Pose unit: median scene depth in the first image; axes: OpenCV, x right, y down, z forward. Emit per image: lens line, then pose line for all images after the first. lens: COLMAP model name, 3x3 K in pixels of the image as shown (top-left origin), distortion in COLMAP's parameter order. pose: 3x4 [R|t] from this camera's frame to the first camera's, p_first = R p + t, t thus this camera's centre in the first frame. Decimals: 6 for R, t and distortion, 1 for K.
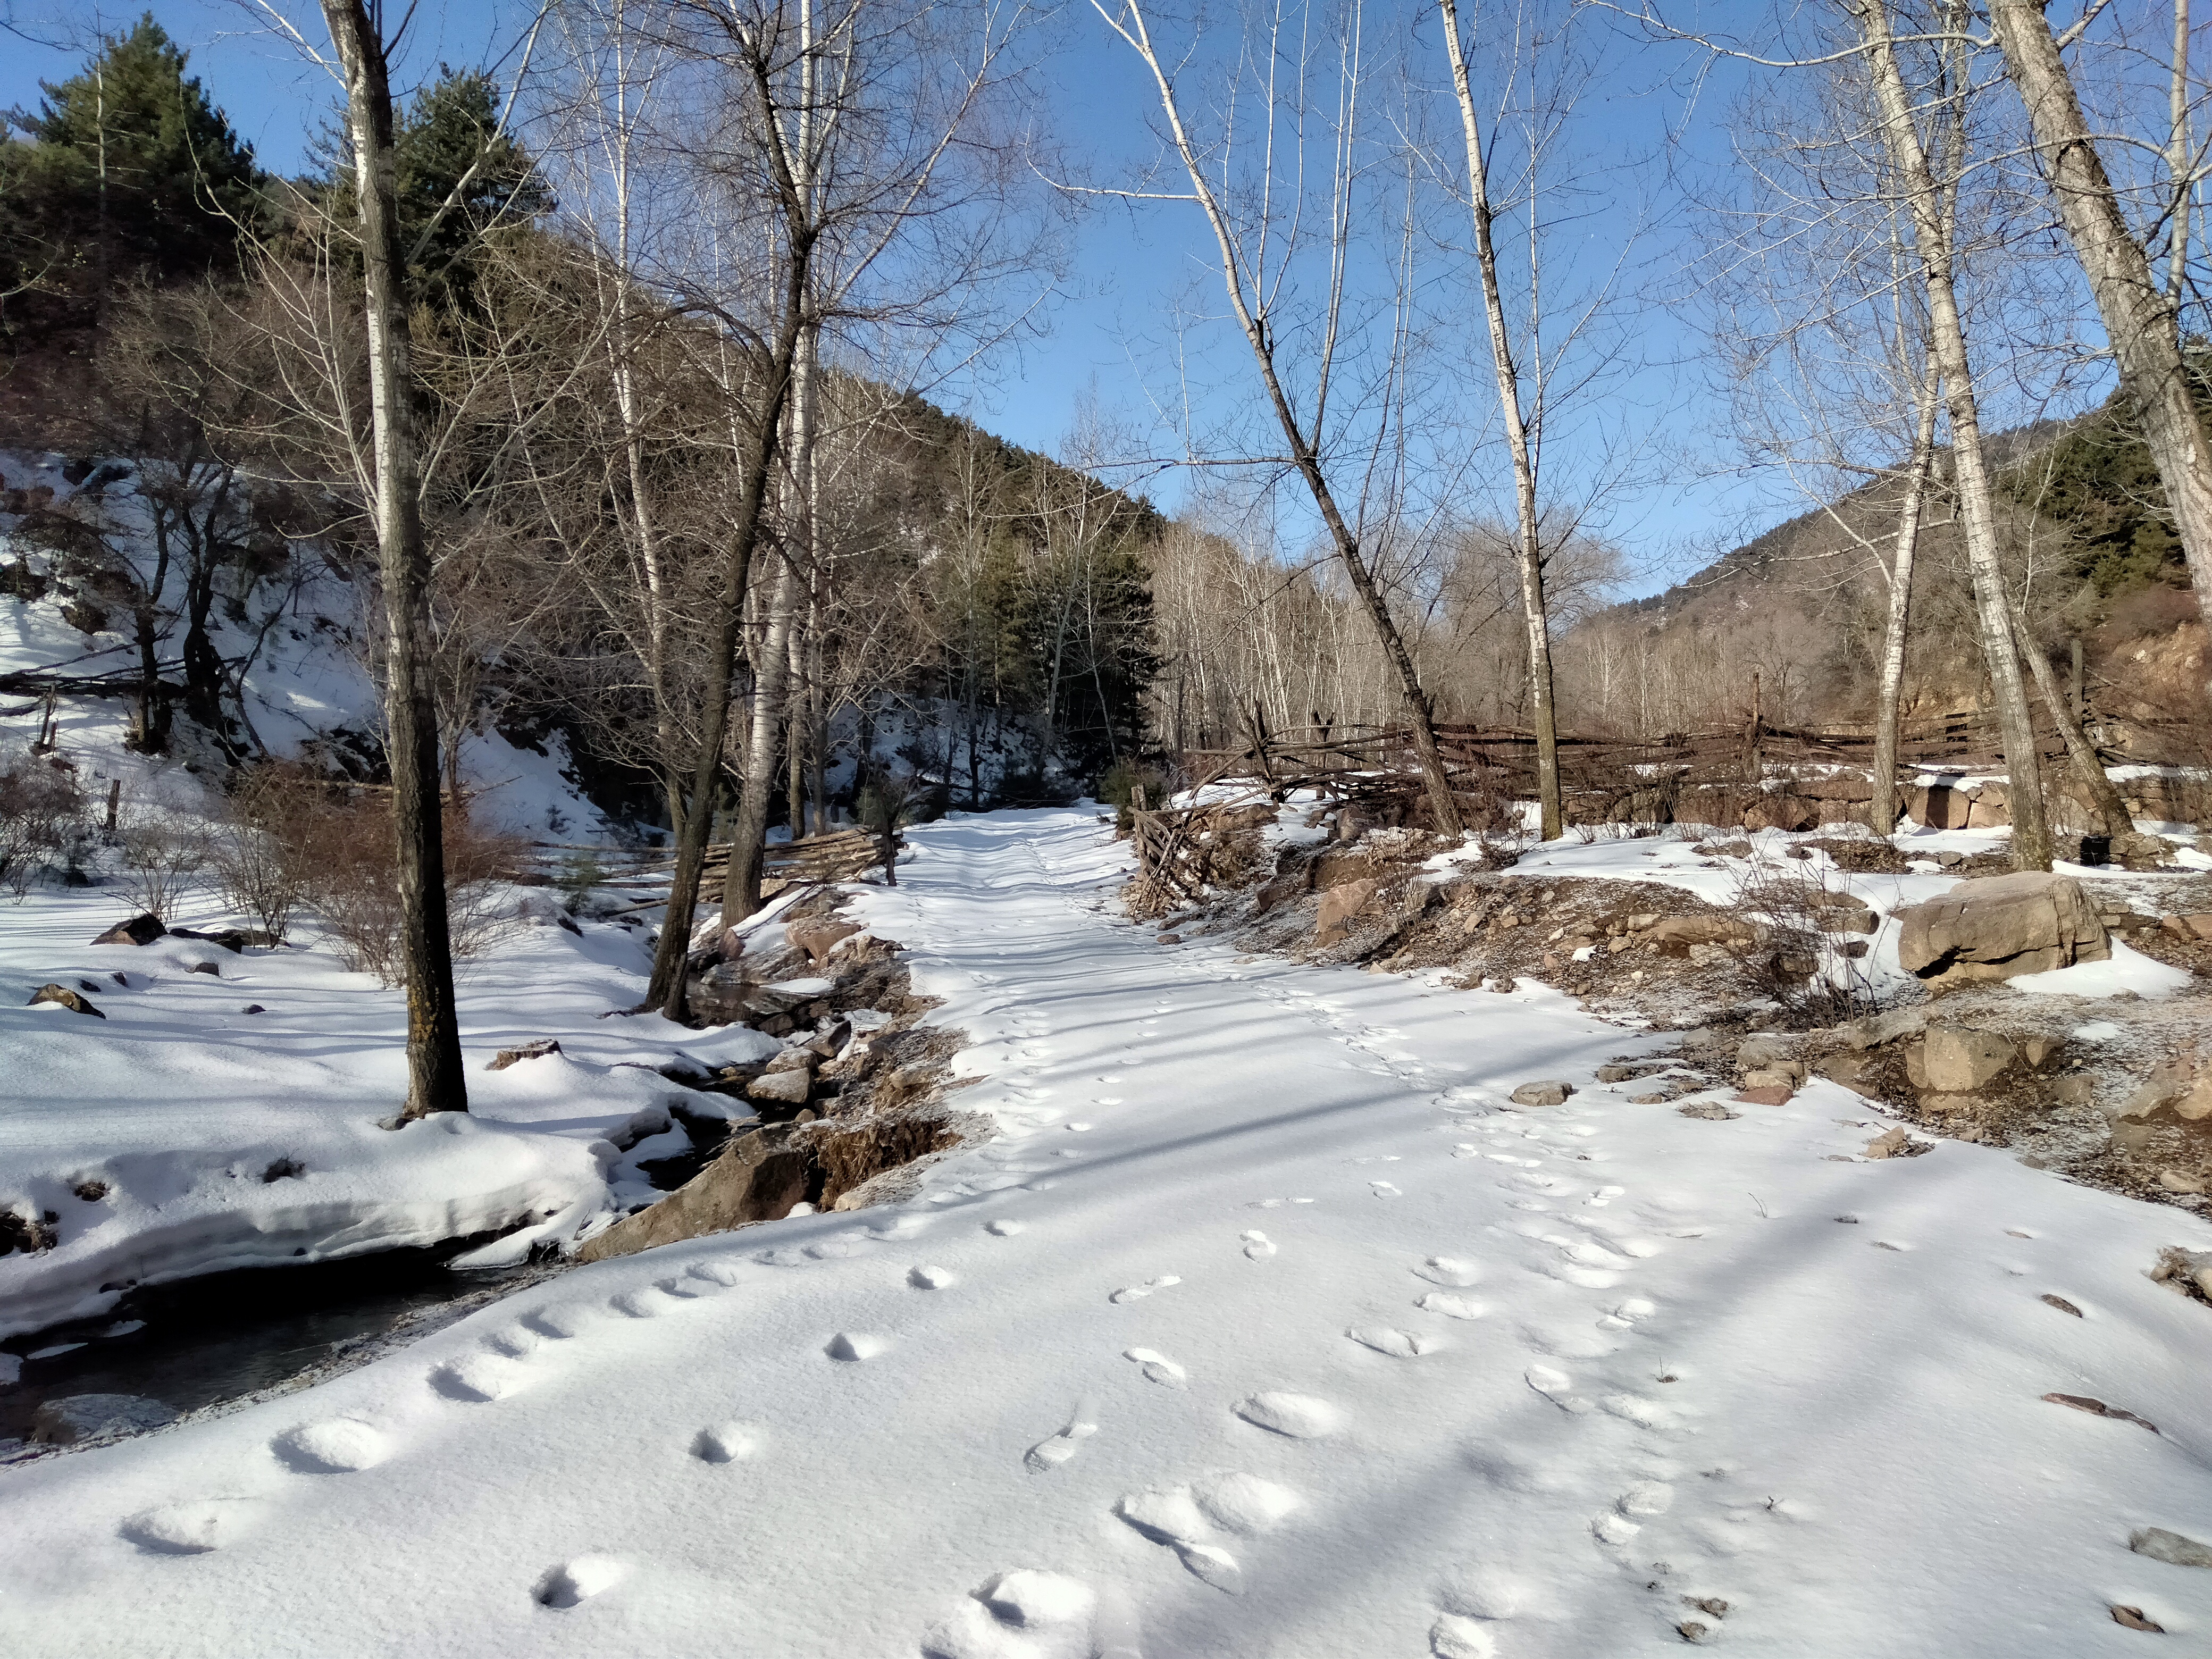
lens RADIAL K [[1680.6, 0, 1107.3], [0, 1680.6, 819.8], [0, 0, 1]] dist [0.072434, -0.104294]
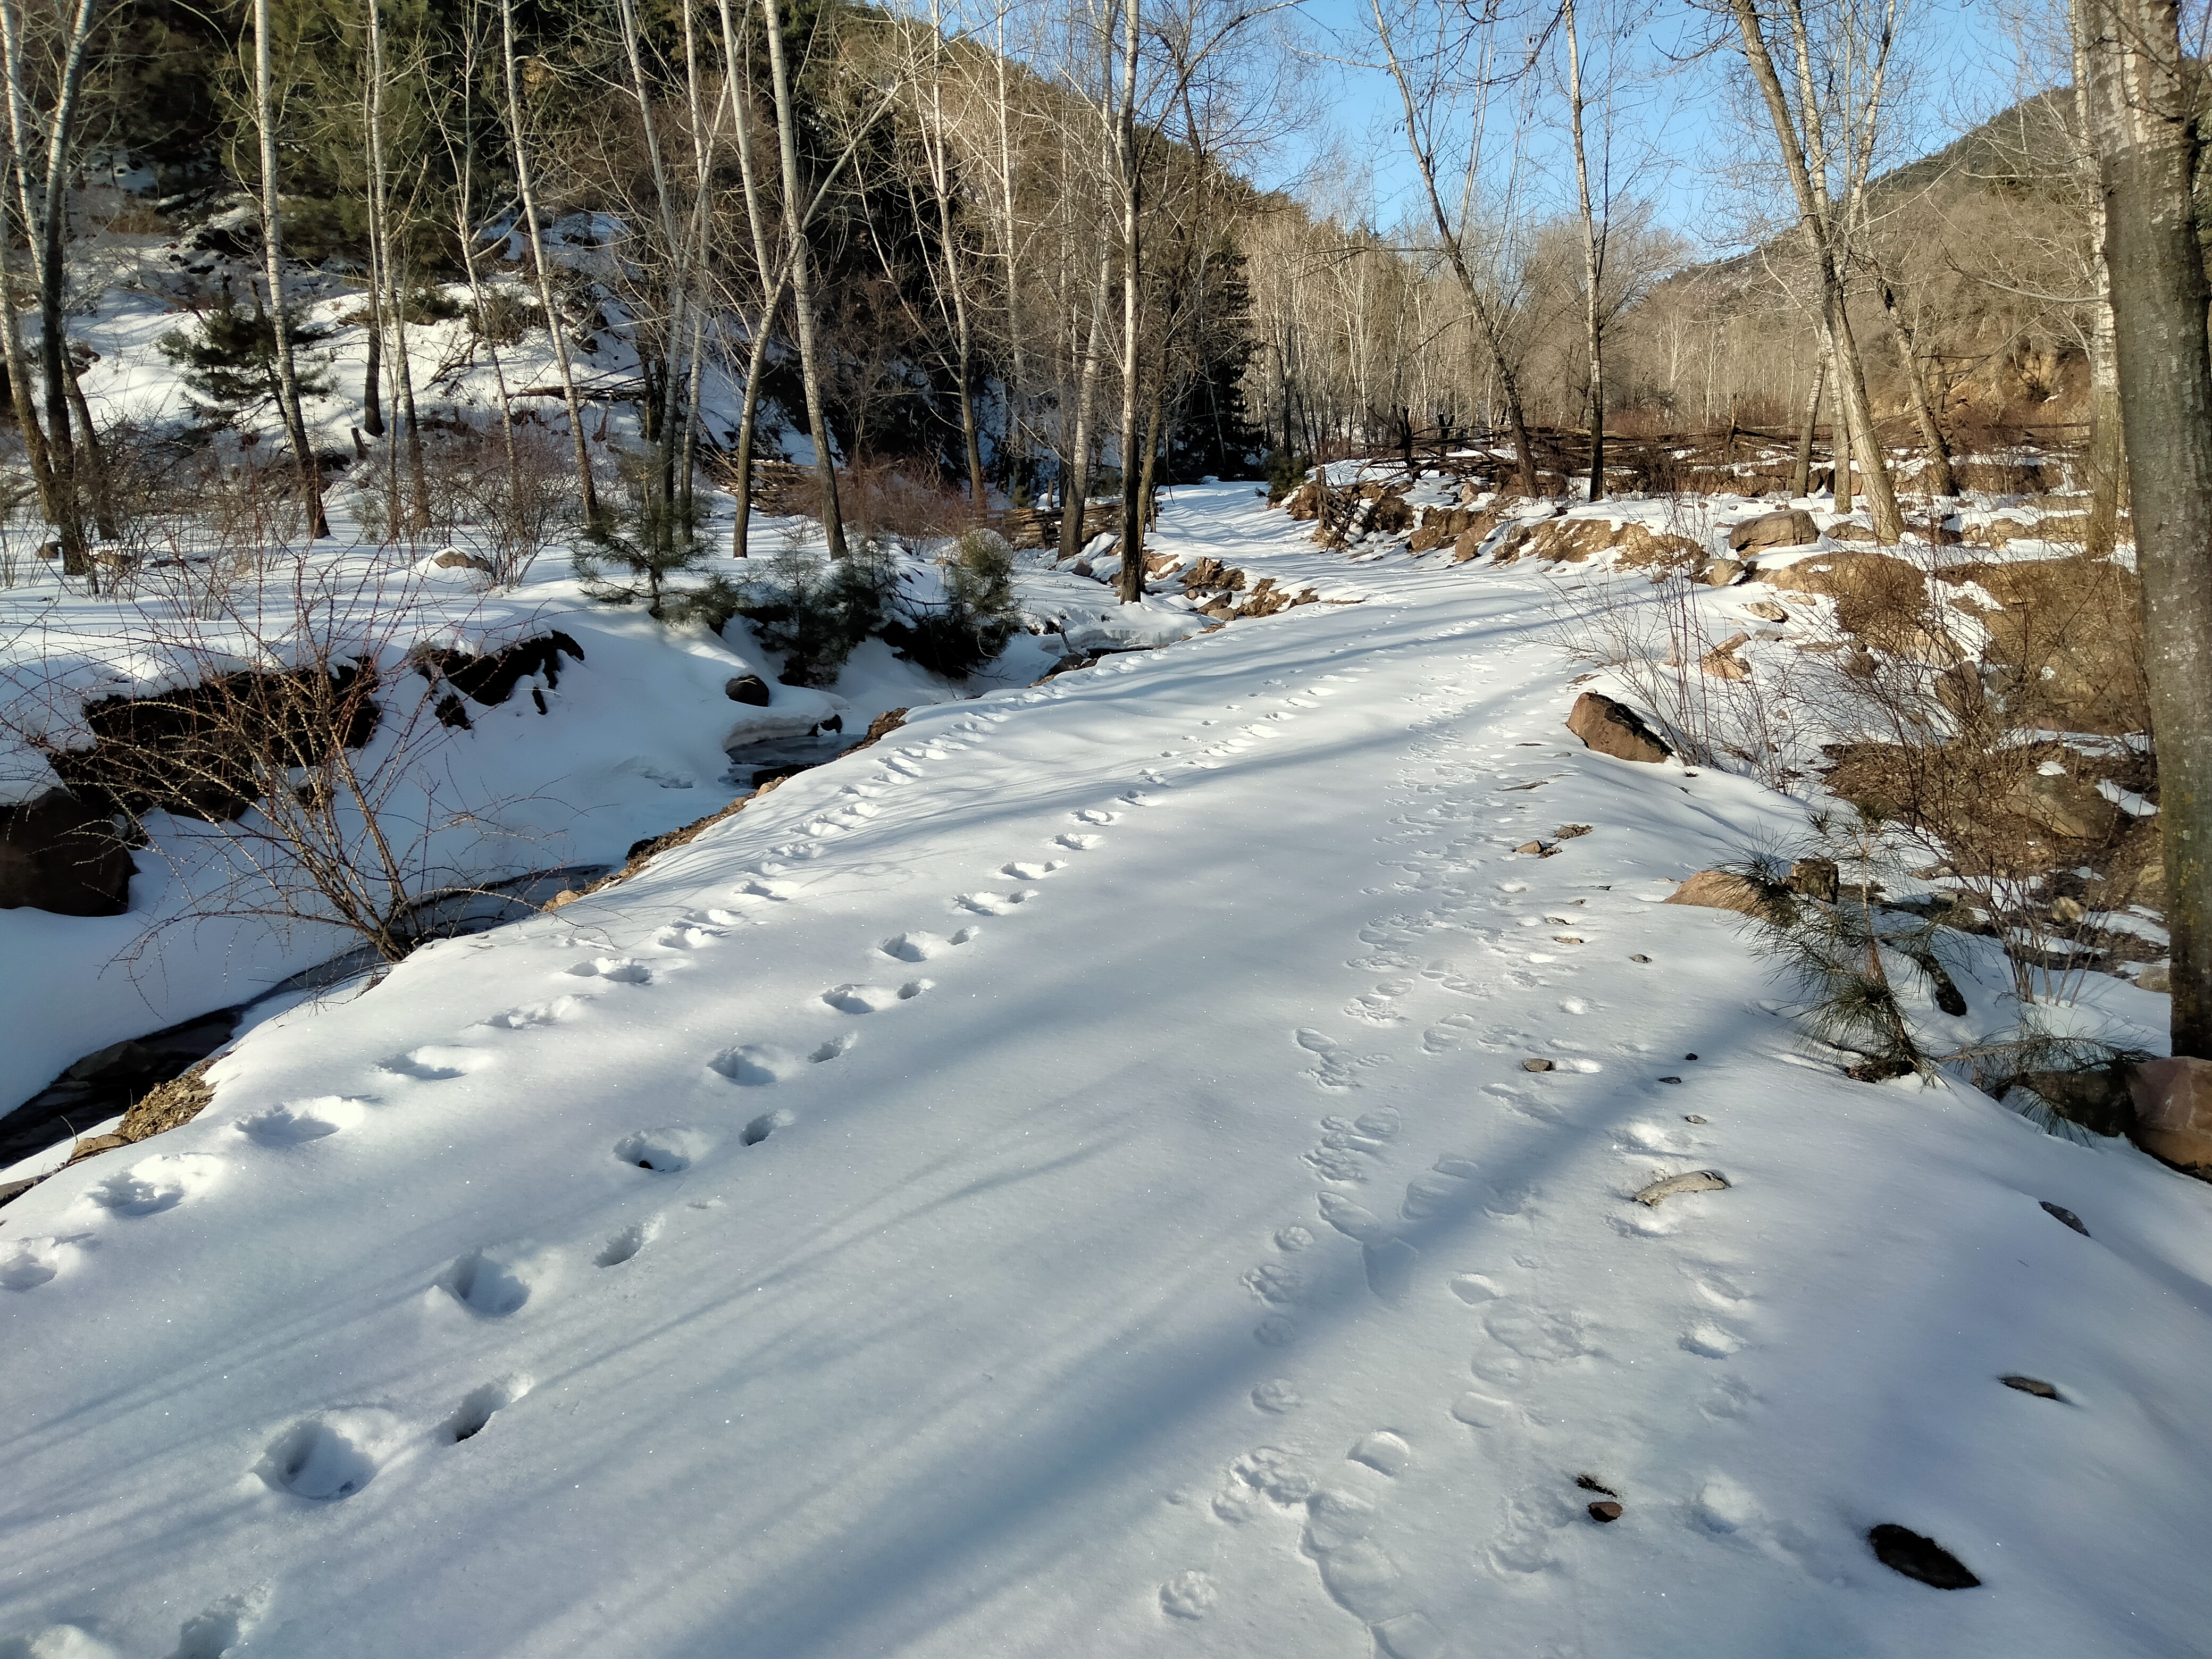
lens RADIAL K [[1680.6, 0, 1107.3], [0, 1680.6, 819.8], [0, 0, 1]] dist [0.072434, -0.104294]
pose [[0.999597, 0.016760, -0.022911, -0.150088], [-0.012144, 0.981989, 0.188548, 0.010134], [0.025659, -0.188194, 0.981797, -0.614856]]
